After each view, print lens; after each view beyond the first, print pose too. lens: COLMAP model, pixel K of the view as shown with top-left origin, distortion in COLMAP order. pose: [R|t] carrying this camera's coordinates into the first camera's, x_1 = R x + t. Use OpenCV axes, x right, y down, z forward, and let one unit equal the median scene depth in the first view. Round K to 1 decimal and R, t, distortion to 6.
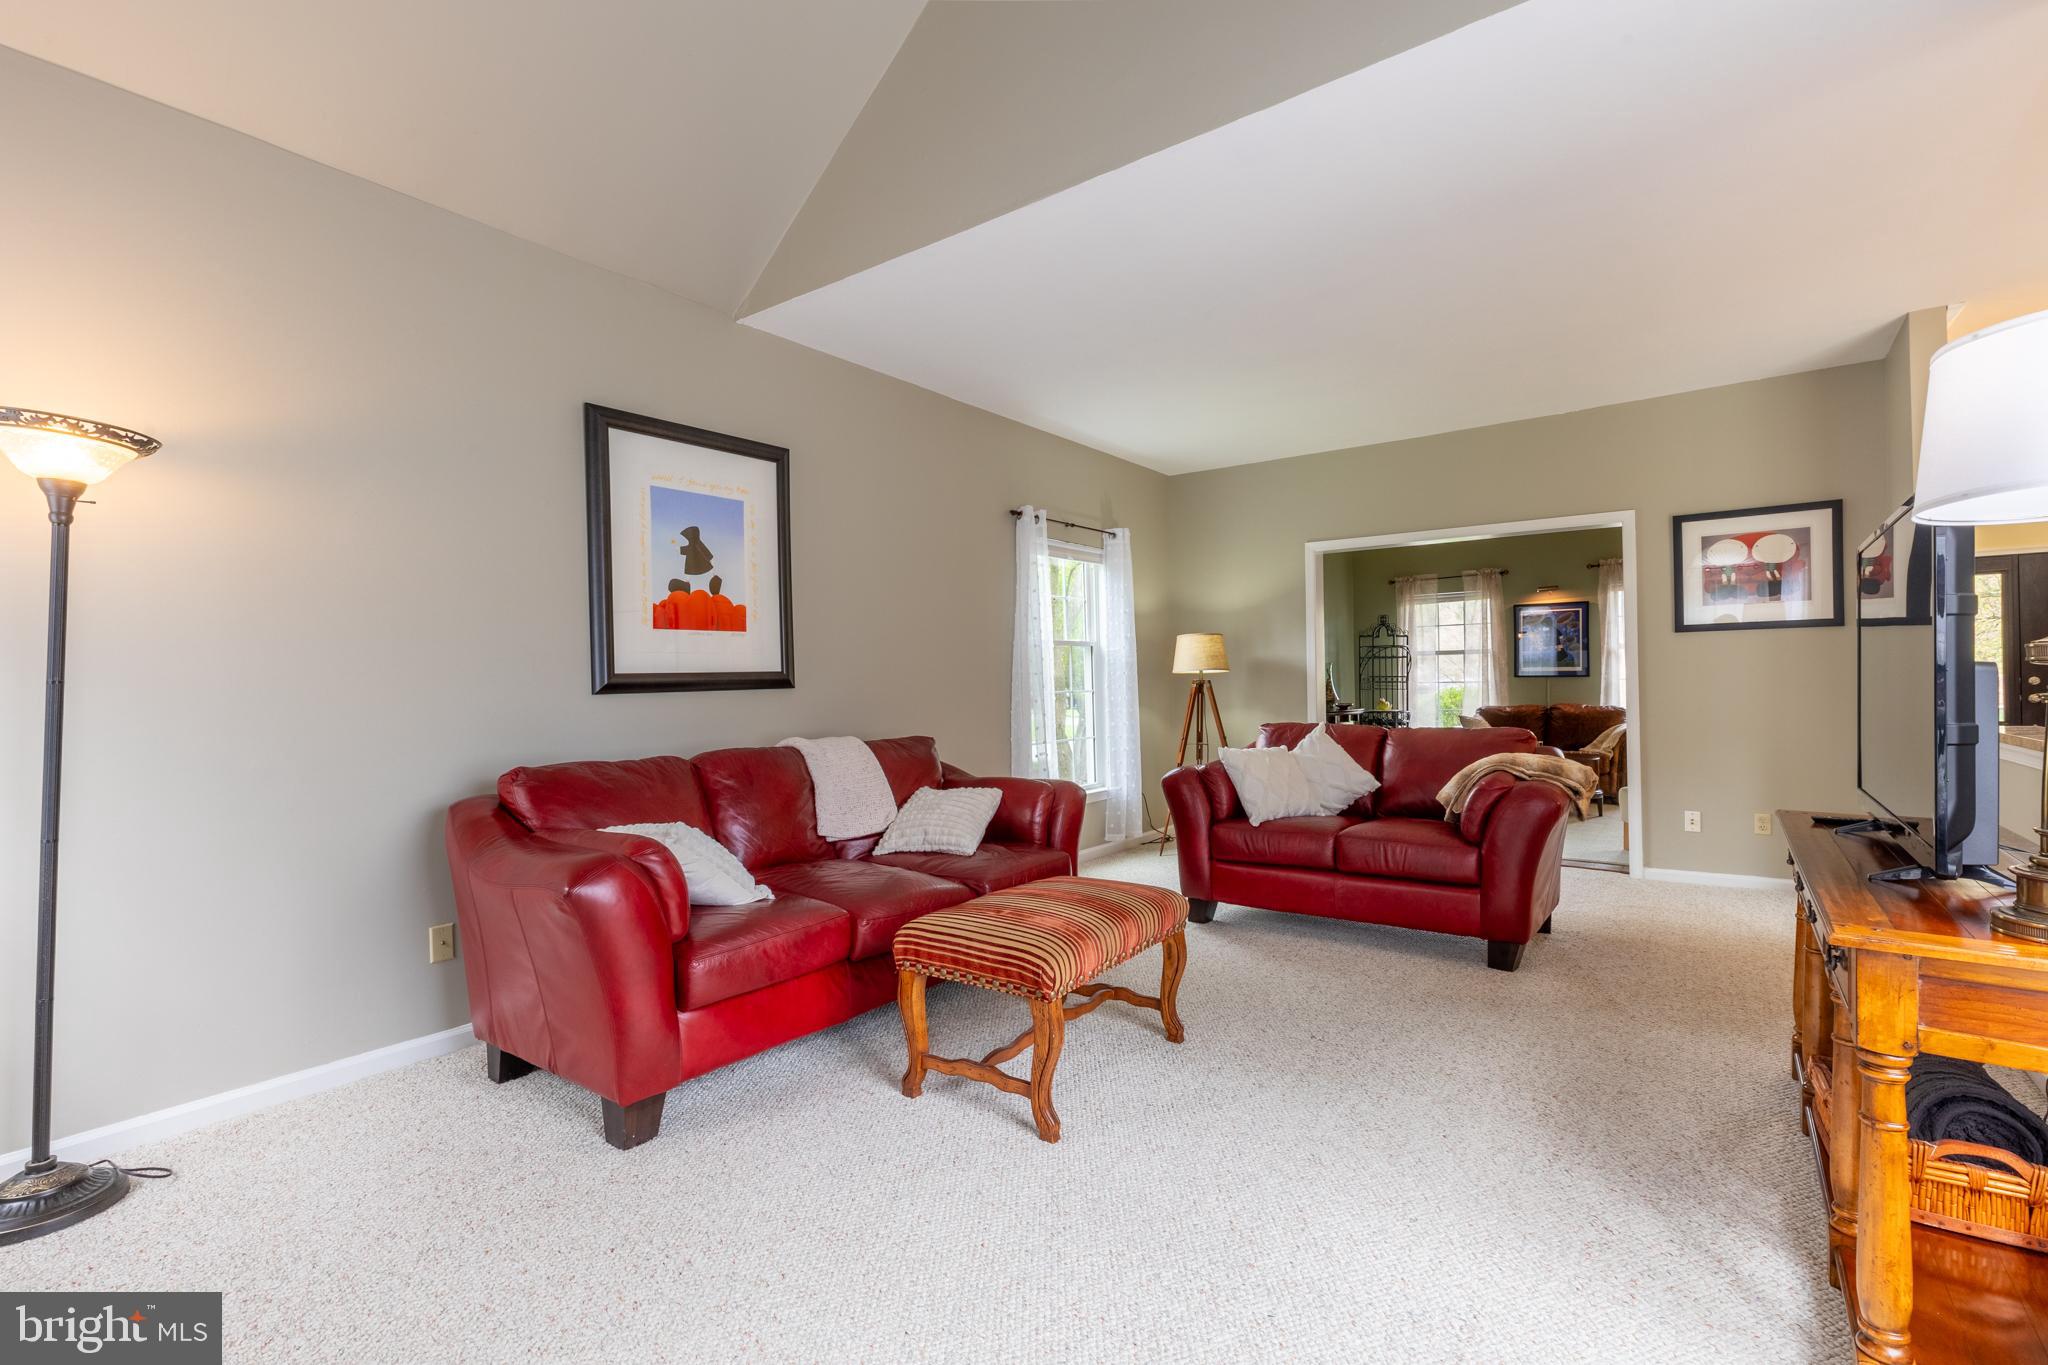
lens RADIAL K [[915.0, 0, 1022.7], [0, 915.0, 685.0], [0, 0, 1]] dist [0.009356, -0.000103]
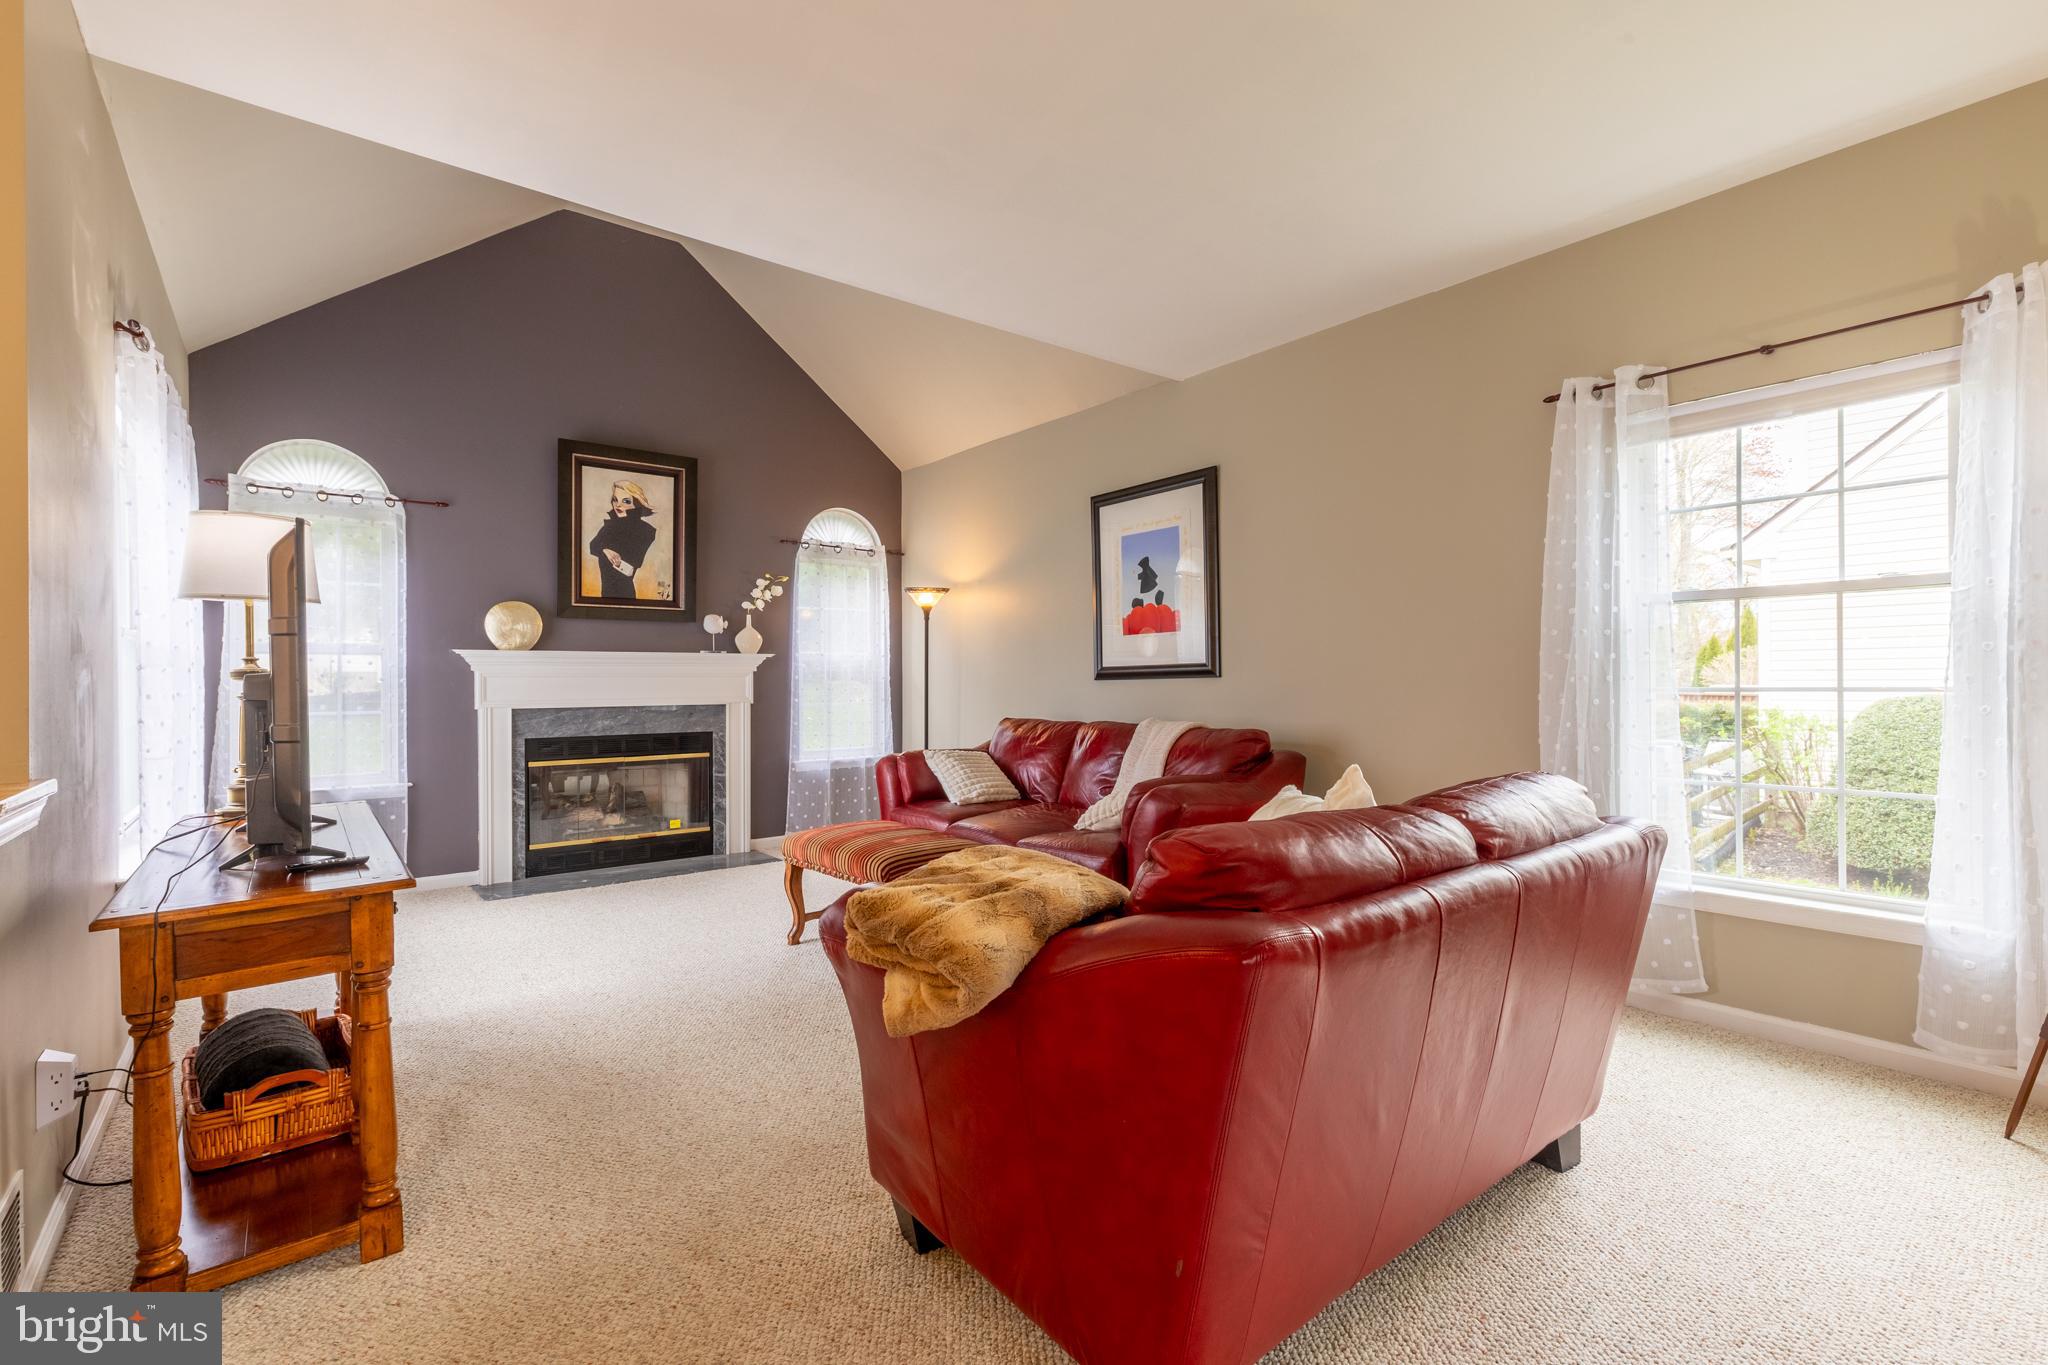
lens RADIAL K [[915.0, 0, 1027.1], [0, 915.0, 685.2], [0, 0, 1]] dist [0.009356, -0.000103]
pose [[-0.261069, 0.031217, -0.964815, 0.985513], [0.011529, 0.999507, 0.029220, -0.025577], [0.965251, -0.003495, -0.261300, 1.175047]]
